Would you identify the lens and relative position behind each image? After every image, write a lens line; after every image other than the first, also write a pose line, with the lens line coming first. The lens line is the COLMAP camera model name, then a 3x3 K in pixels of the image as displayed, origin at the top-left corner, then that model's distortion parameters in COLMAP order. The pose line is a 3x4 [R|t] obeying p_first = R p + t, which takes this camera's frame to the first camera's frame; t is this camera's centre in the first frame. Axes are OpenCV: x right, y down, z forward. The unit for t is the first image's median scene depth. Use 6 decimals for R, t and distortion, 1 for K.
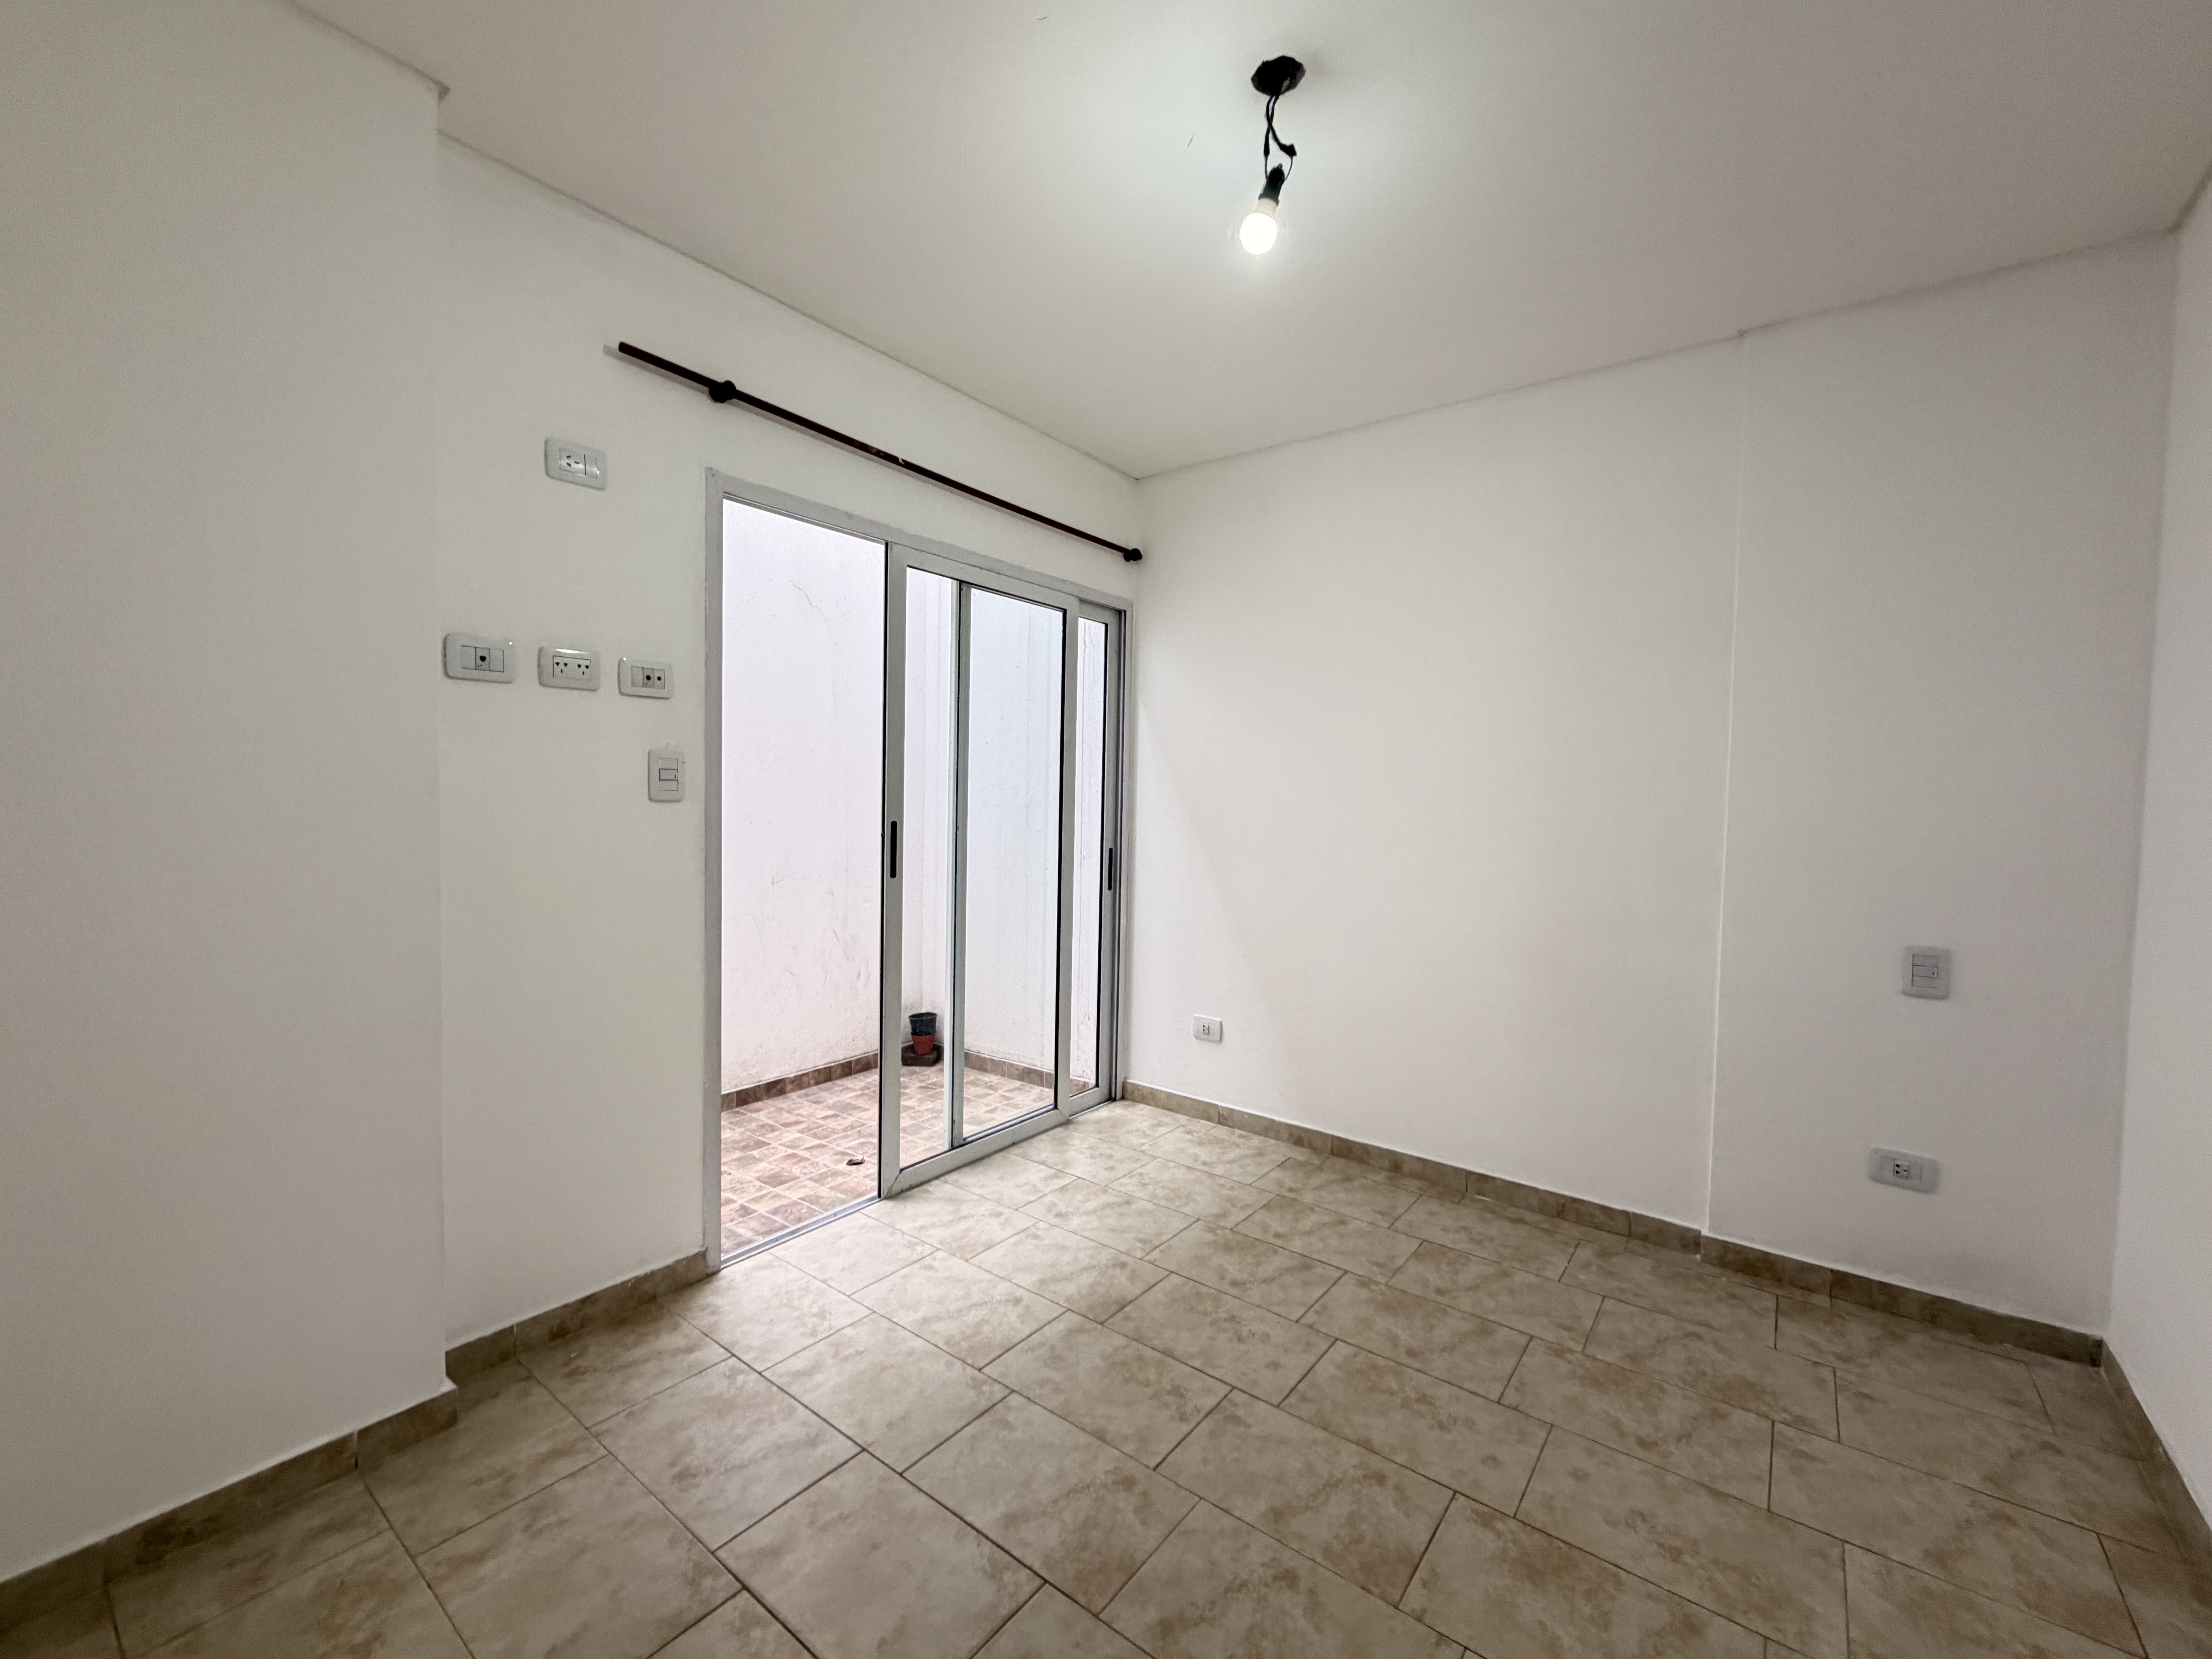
lens RADIAL K [[909.7, 0, 1106.0], [0, 909.7, 829.5], [0, 0, 1]] dist [-0.000941, 0.000138]
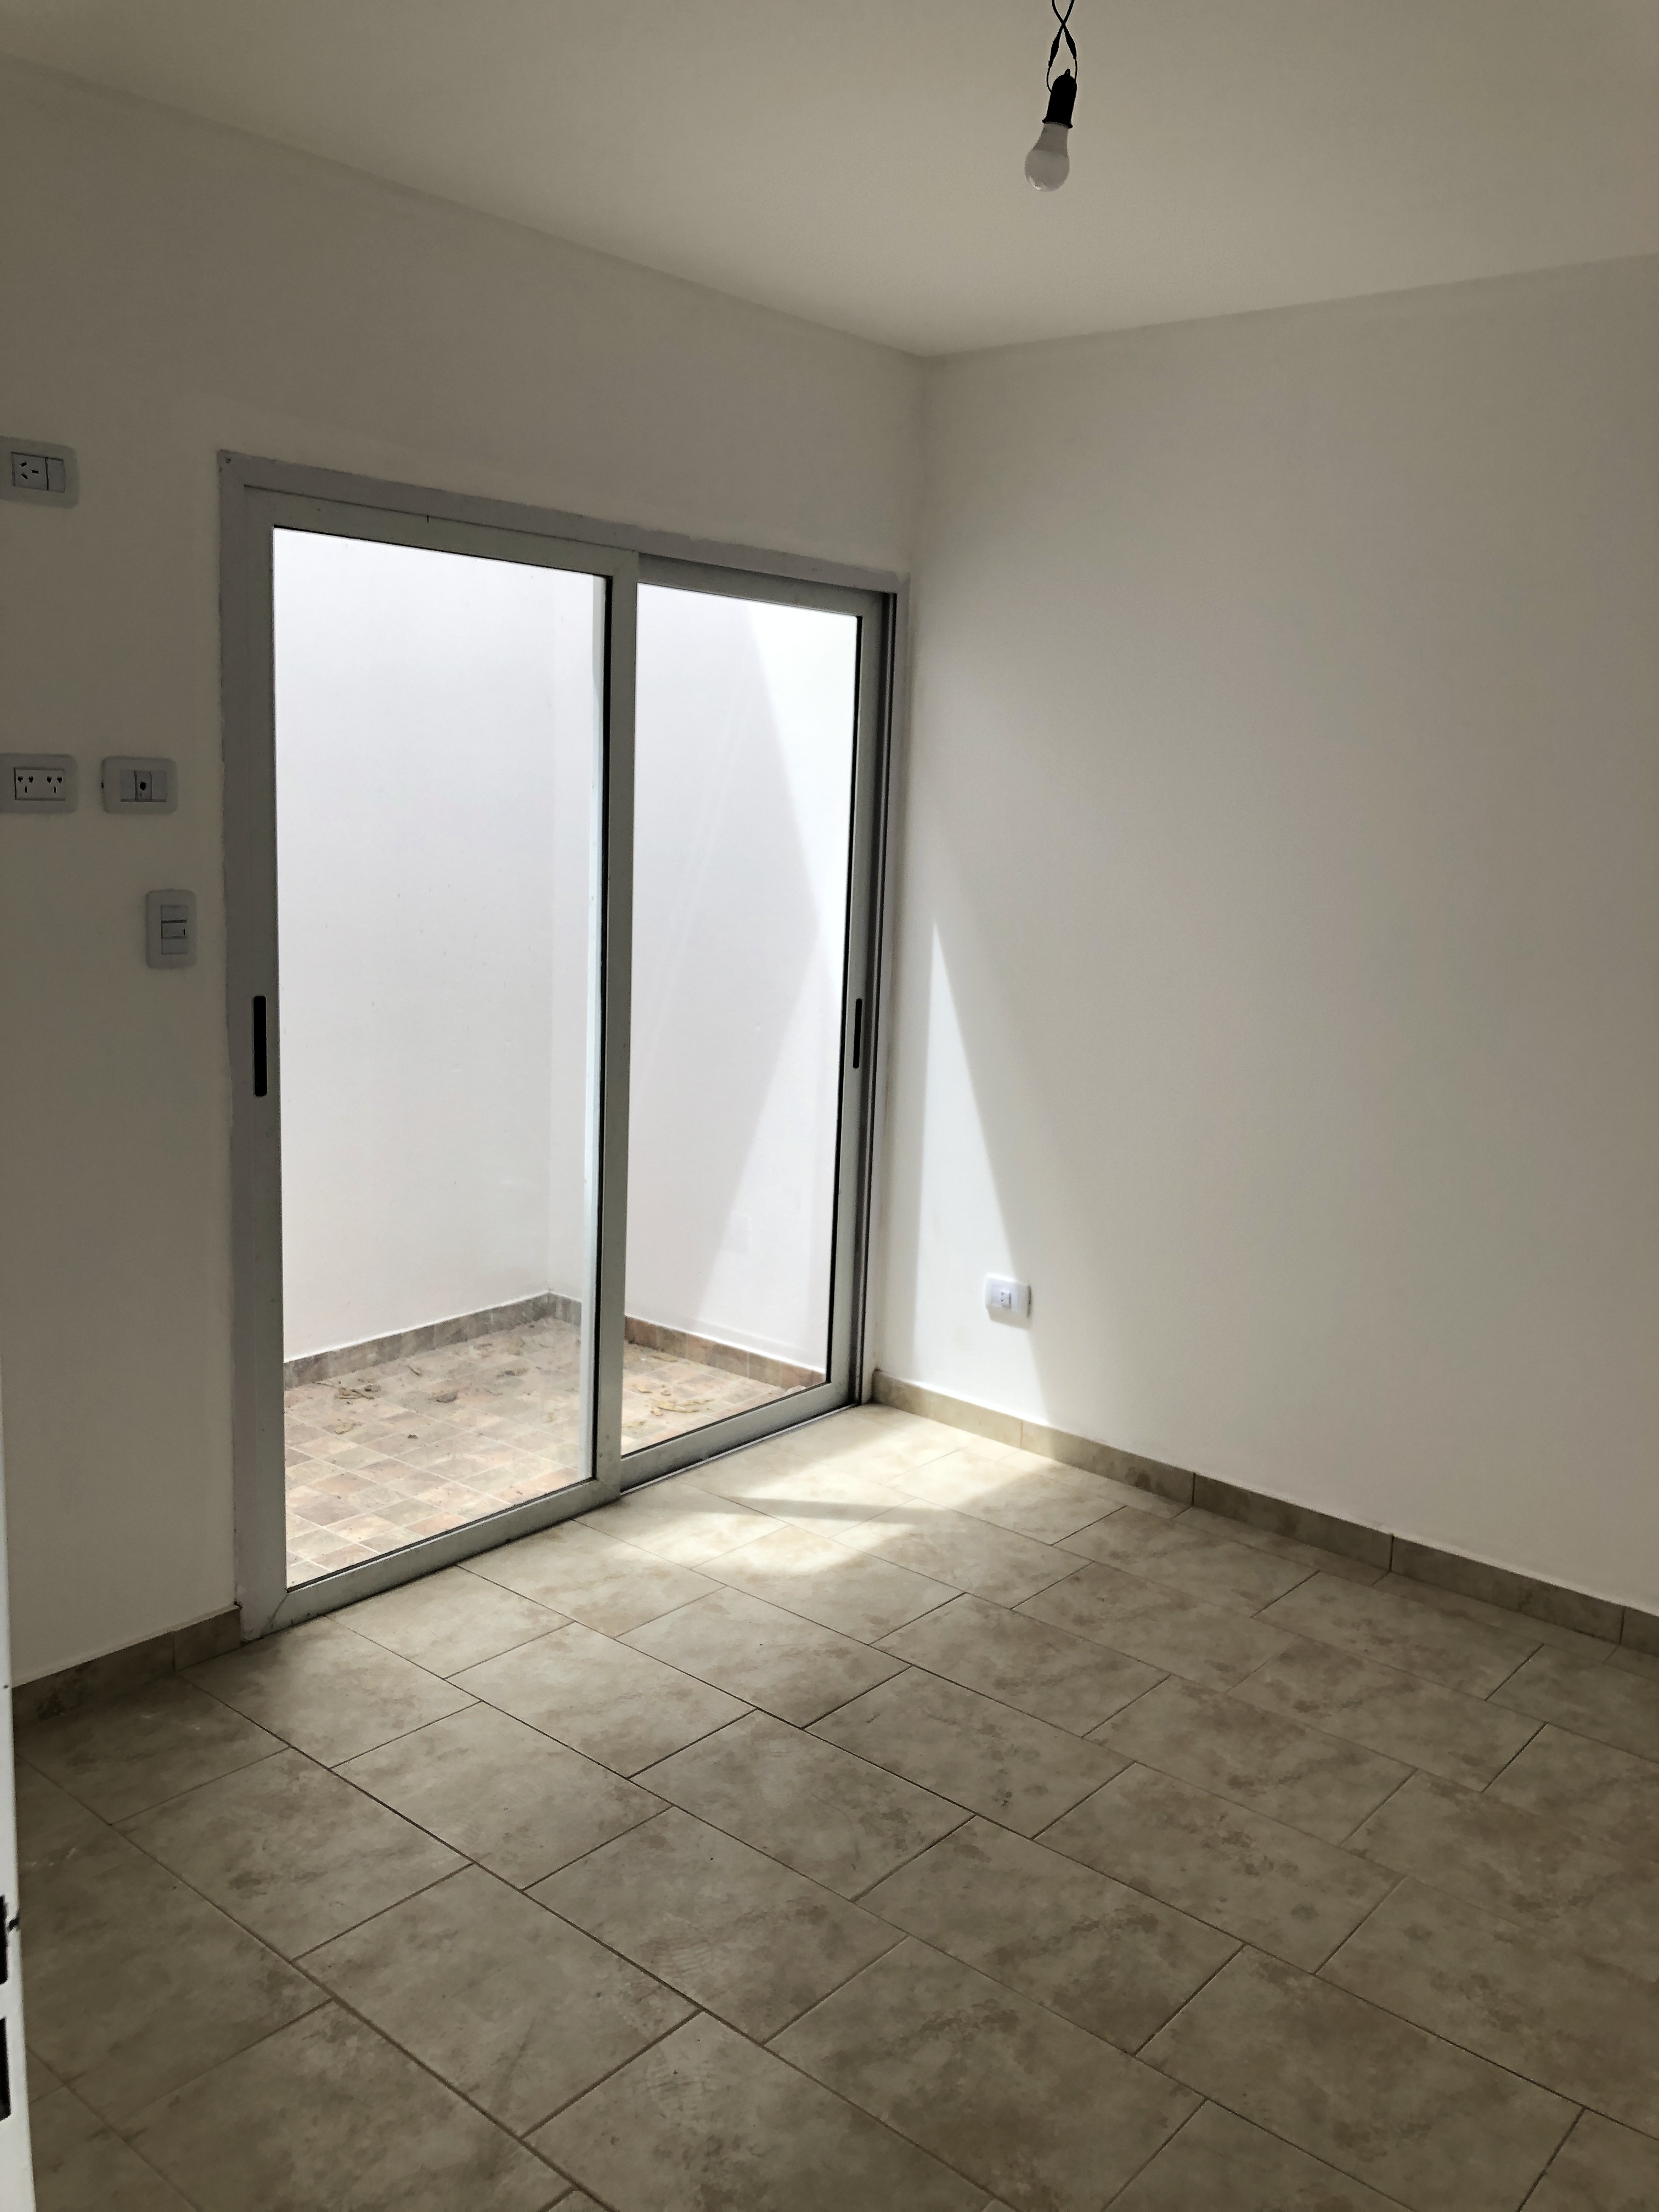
lens RADIAL K [[1829.1, 0, 841.8], [0, 1829.1, 1069.2], [0, 0, 1]] dist [0.016507, -0.004059]
pose [[0.999019, 0.026049, -0.035821, 0.065976], [-0.021441, 0.992114, 0.123491, -0.143301], [0.038755, -0.122602, 0.991699, -0.356000]]
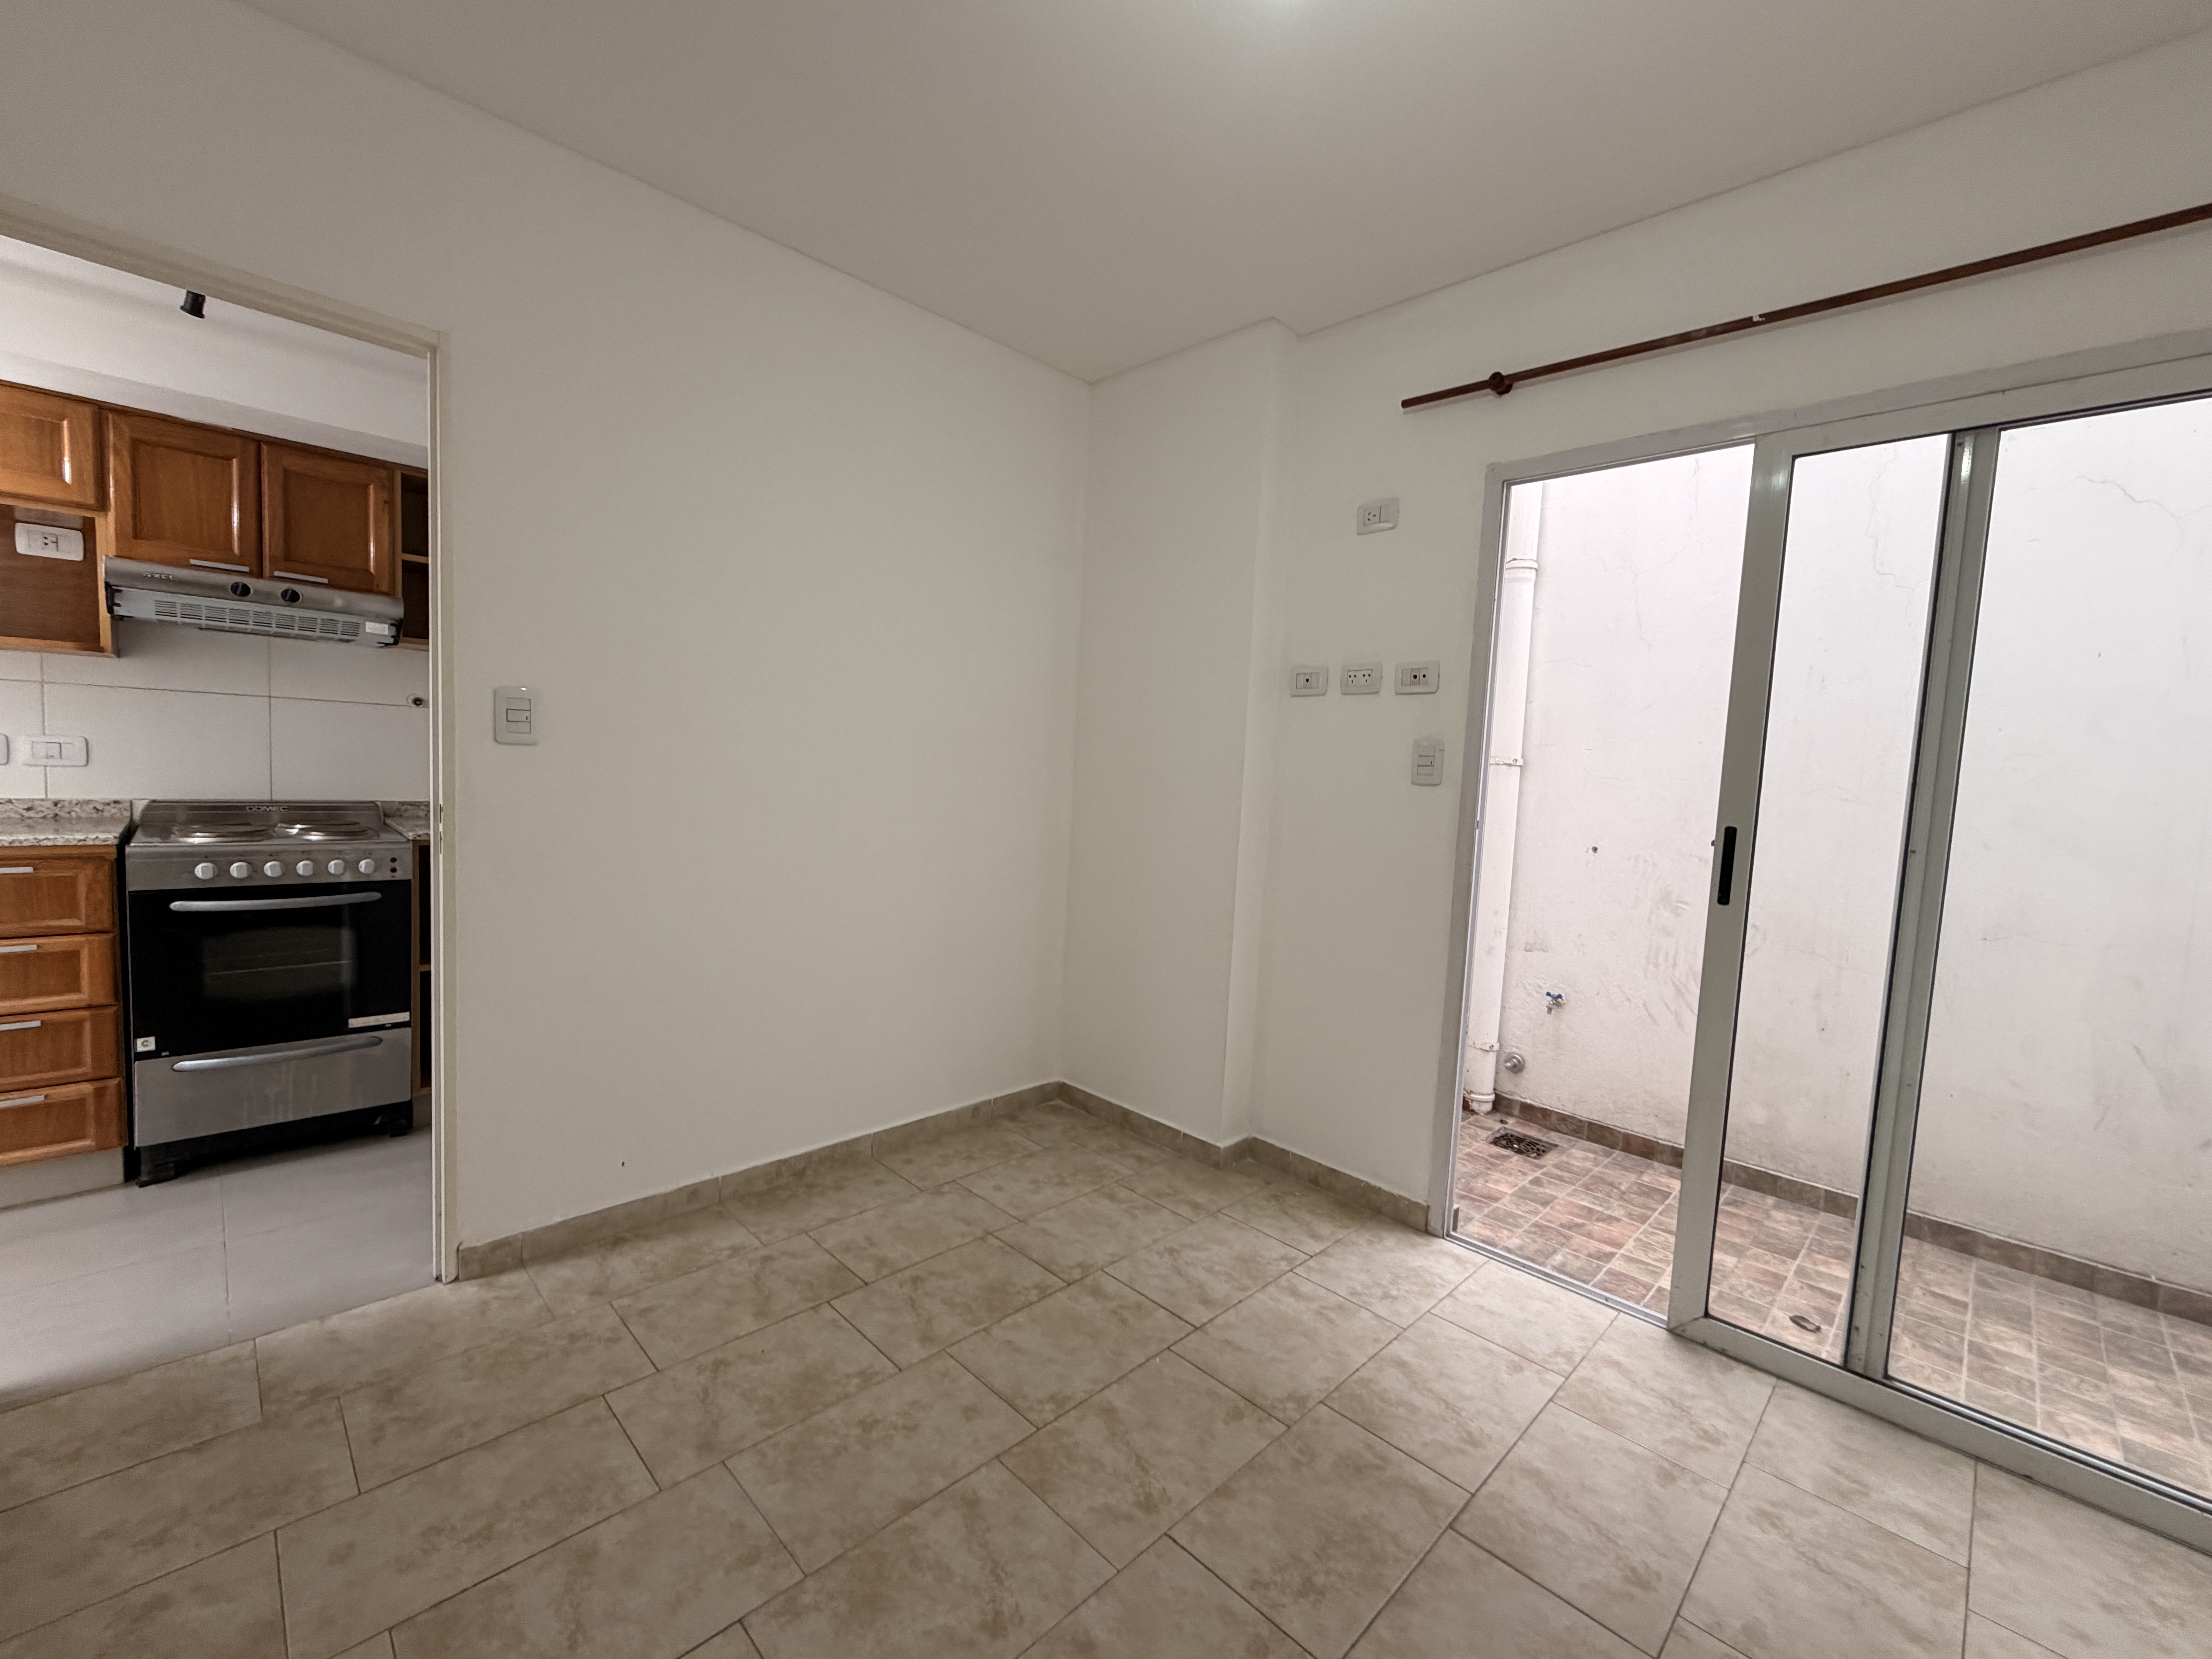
lens RADIAL K [[909.7, 0, 1106.0], [0, 909.7, 829.5], [0, 0, 1]] dist [-0.000941, 0.000138]
pose [[-0.127784, 0.044713, -0.990794, 0.723462], [-0.089040, 0.994432, 0.056361, -0.004749], [0.987797, 0.095423, -0.123091, 0.803609]]
